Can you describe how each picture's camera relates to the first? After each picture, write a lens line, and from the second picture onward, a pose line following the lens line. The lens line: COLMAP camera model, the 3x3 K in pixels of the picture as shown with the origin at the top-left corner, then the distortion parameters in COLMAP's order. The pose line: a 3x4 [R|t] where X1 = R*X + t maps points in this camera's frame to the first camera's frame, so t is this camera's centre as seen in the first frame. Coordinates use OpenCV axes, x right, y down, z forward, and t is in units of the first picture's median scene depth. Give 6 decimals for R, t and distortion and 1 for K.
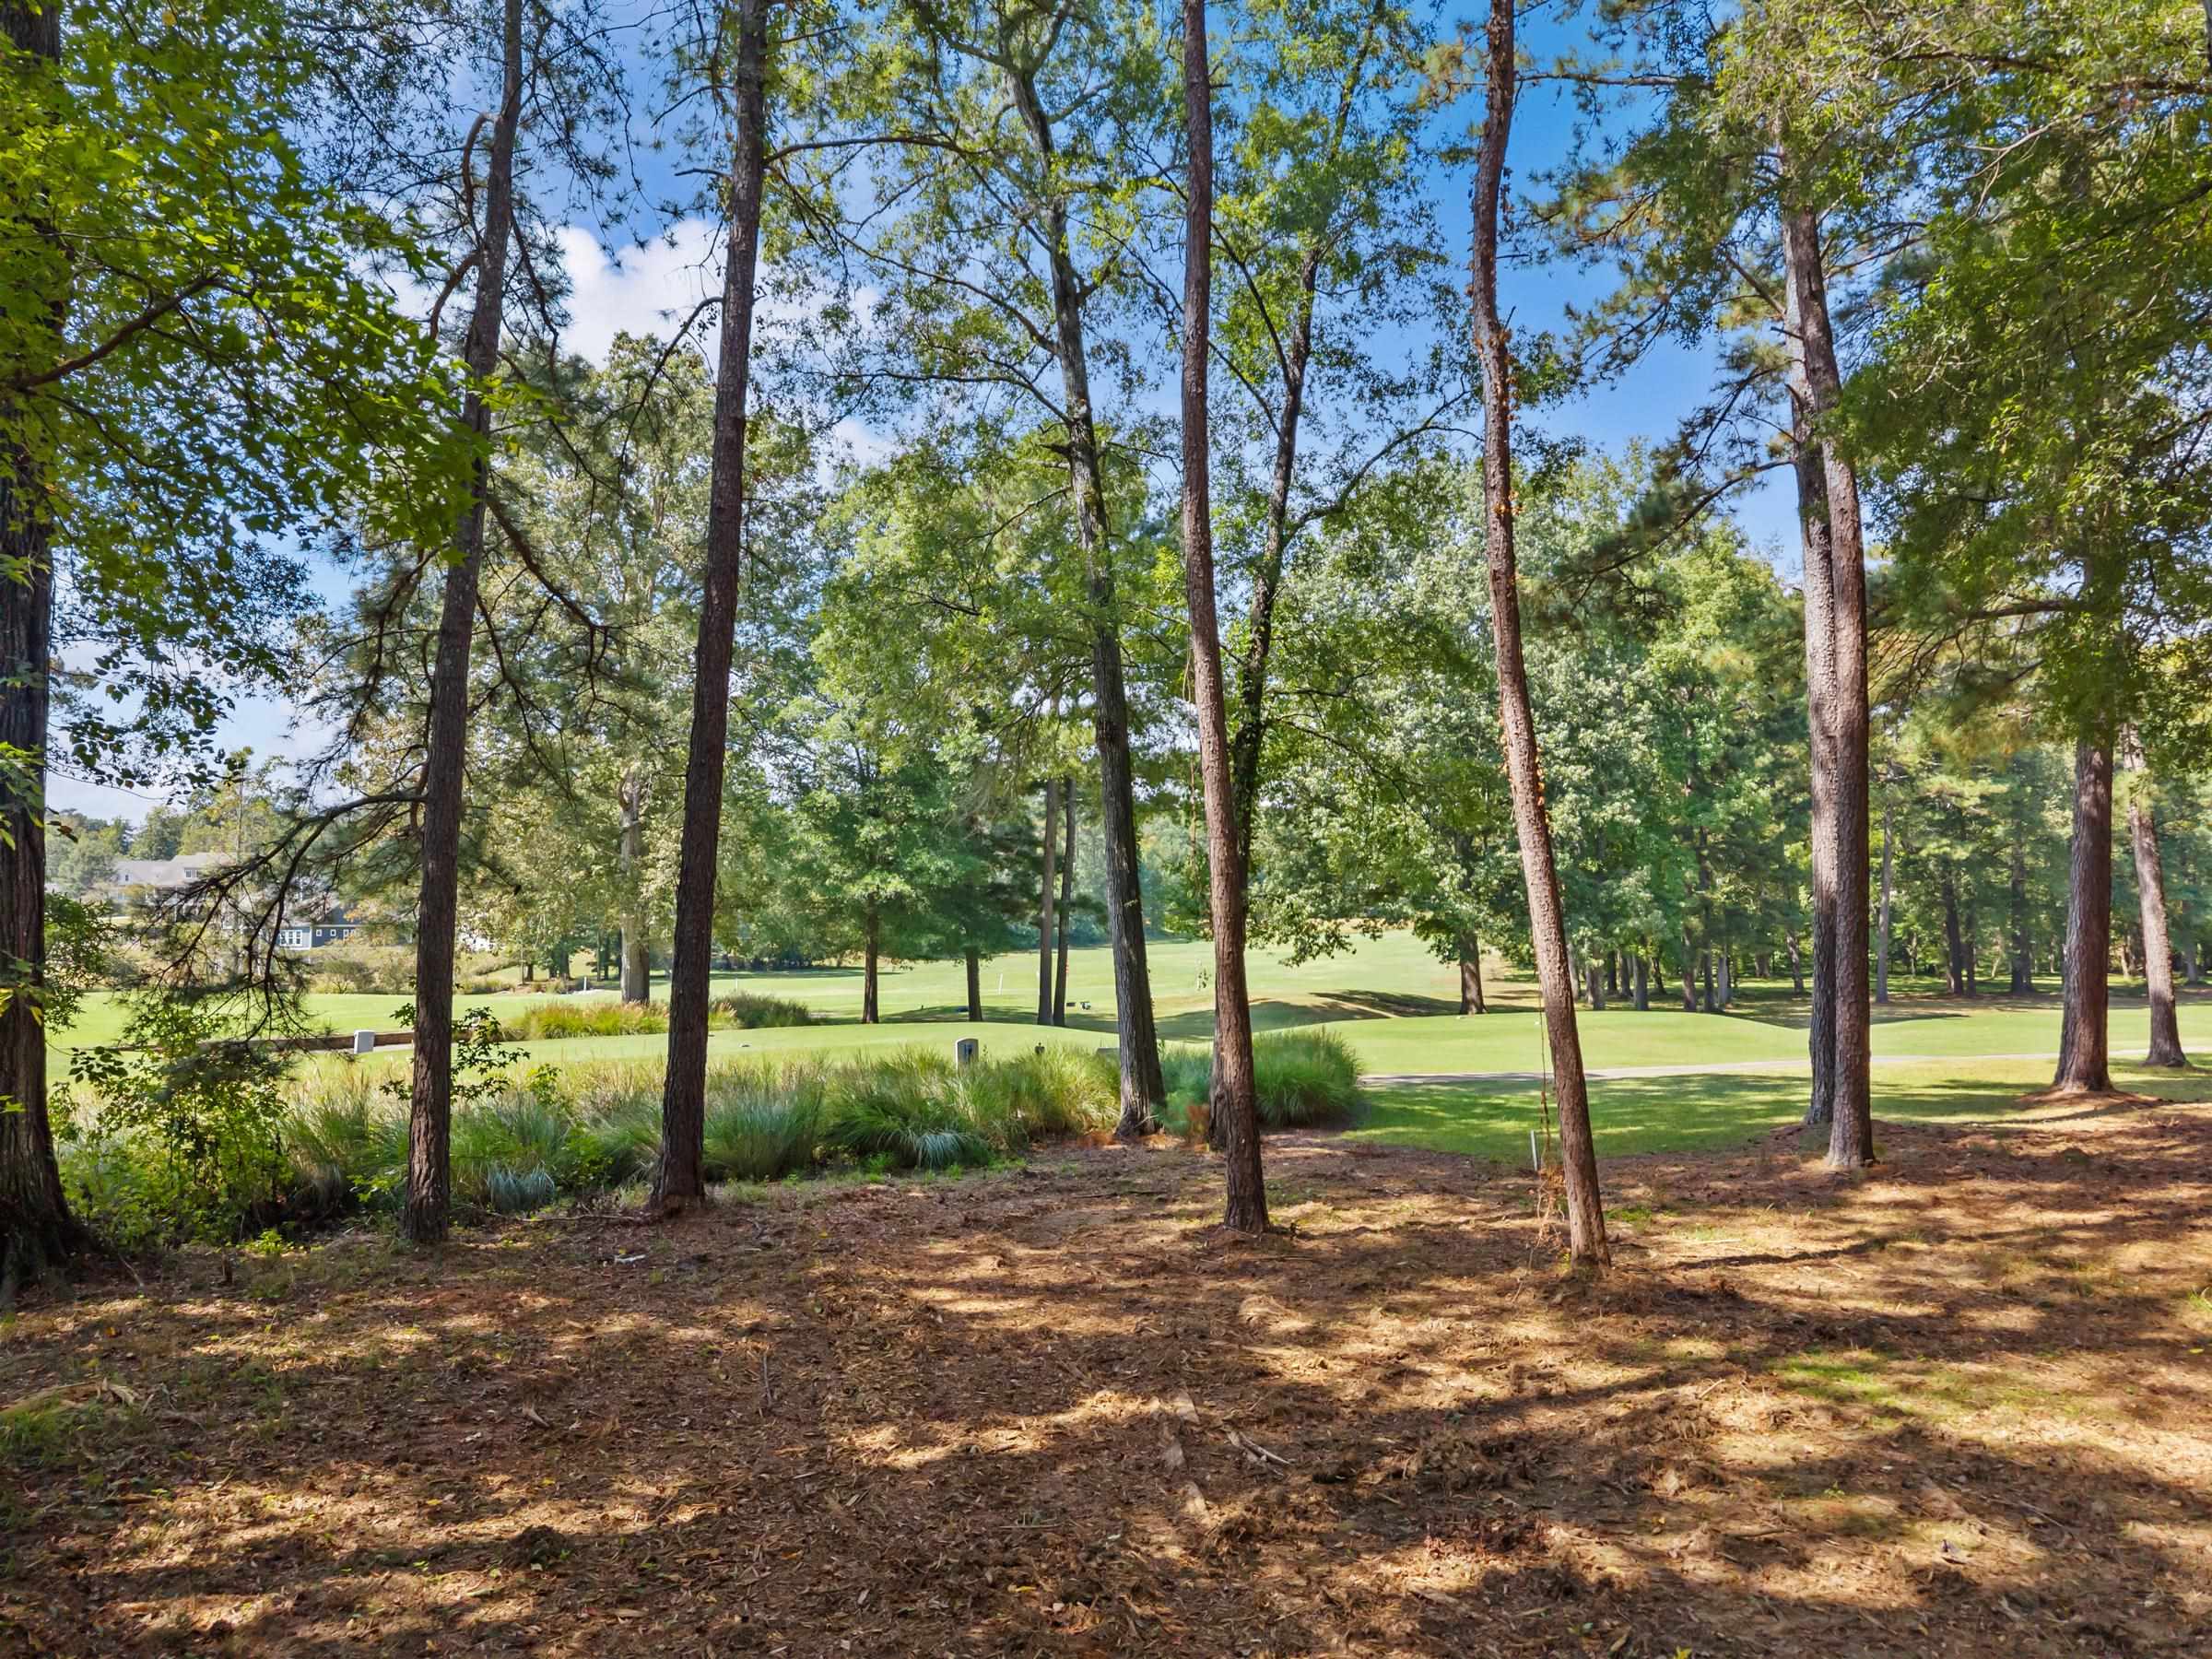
lens RADIAL K [[1555.0, 0, 1106.0], [0, 1555.0, 829.5], [0, 0, 1]] dist [-0.003047, -0.003040]
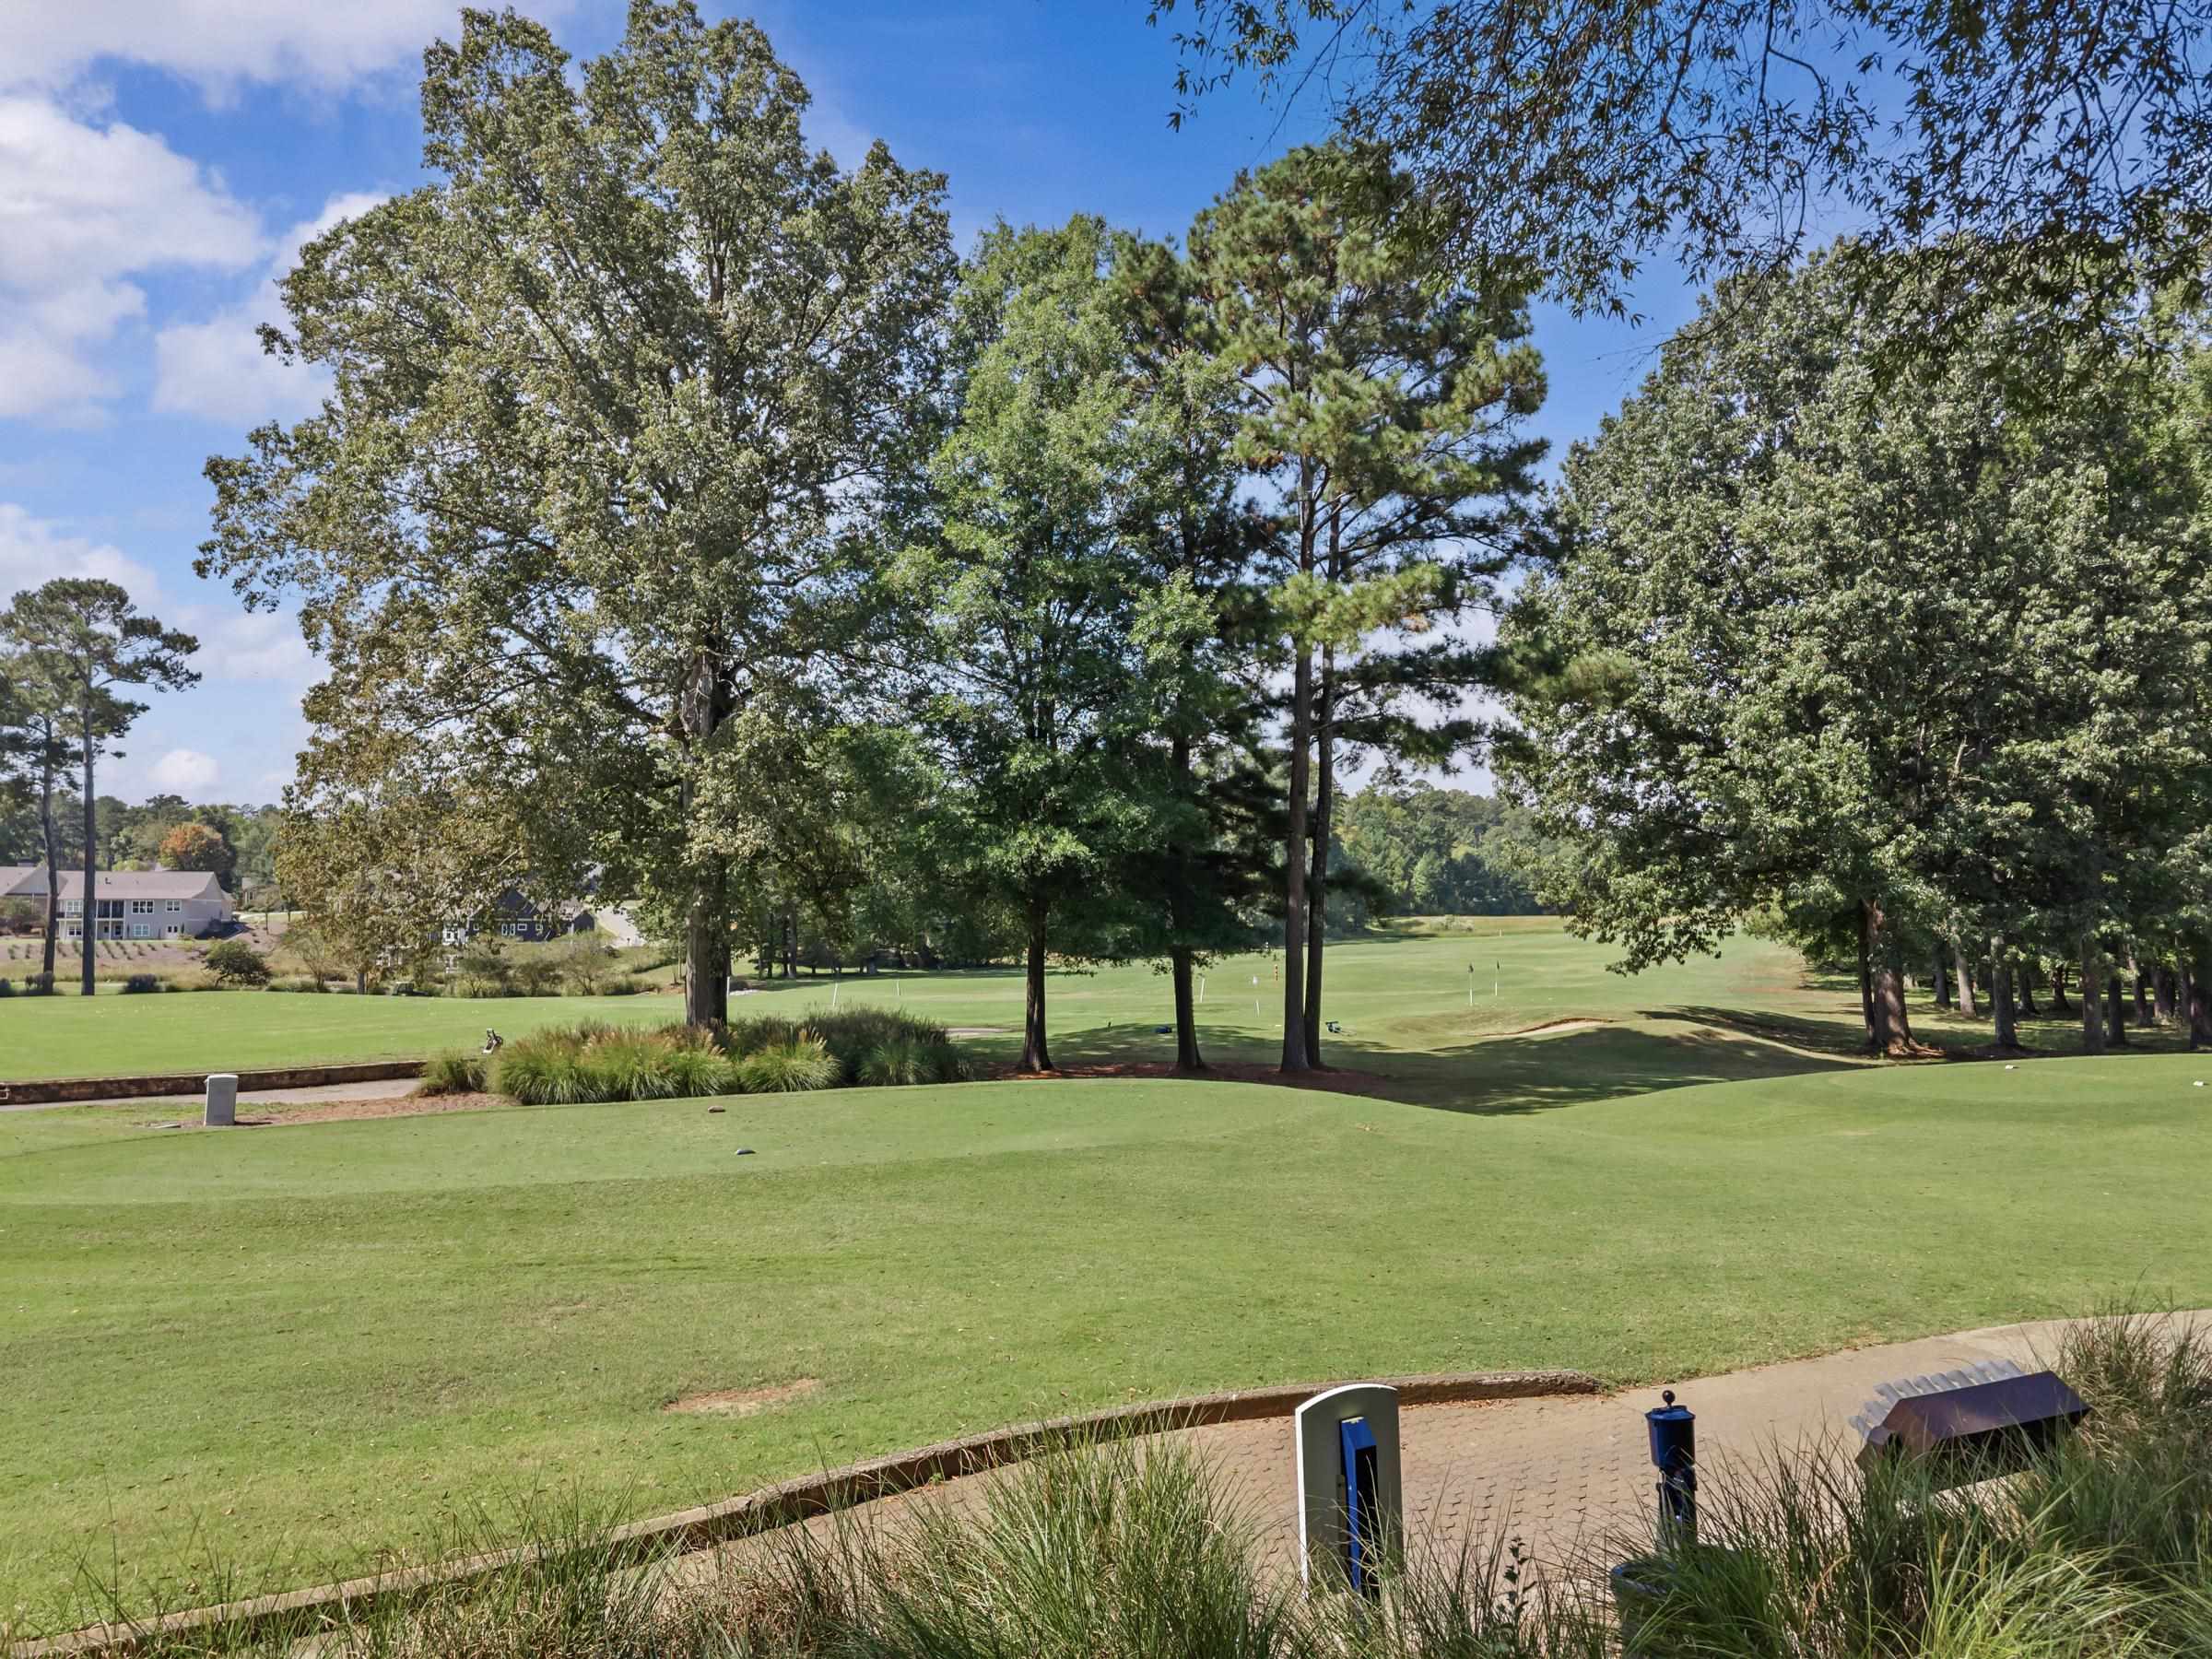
lens RADIAL K [[1555.0, 0, 1106.0], [0, 1555.0, 829.5], [0, 0, 1]] dist [-0.003047, -0.003040]
pose [[0.992944, -0.004117, -0.118510, -0.036107], [0.004293, 0.999990, 0.001232, 0.022597], [0.118504, -0.001732, 0.992952, 0.305882]]
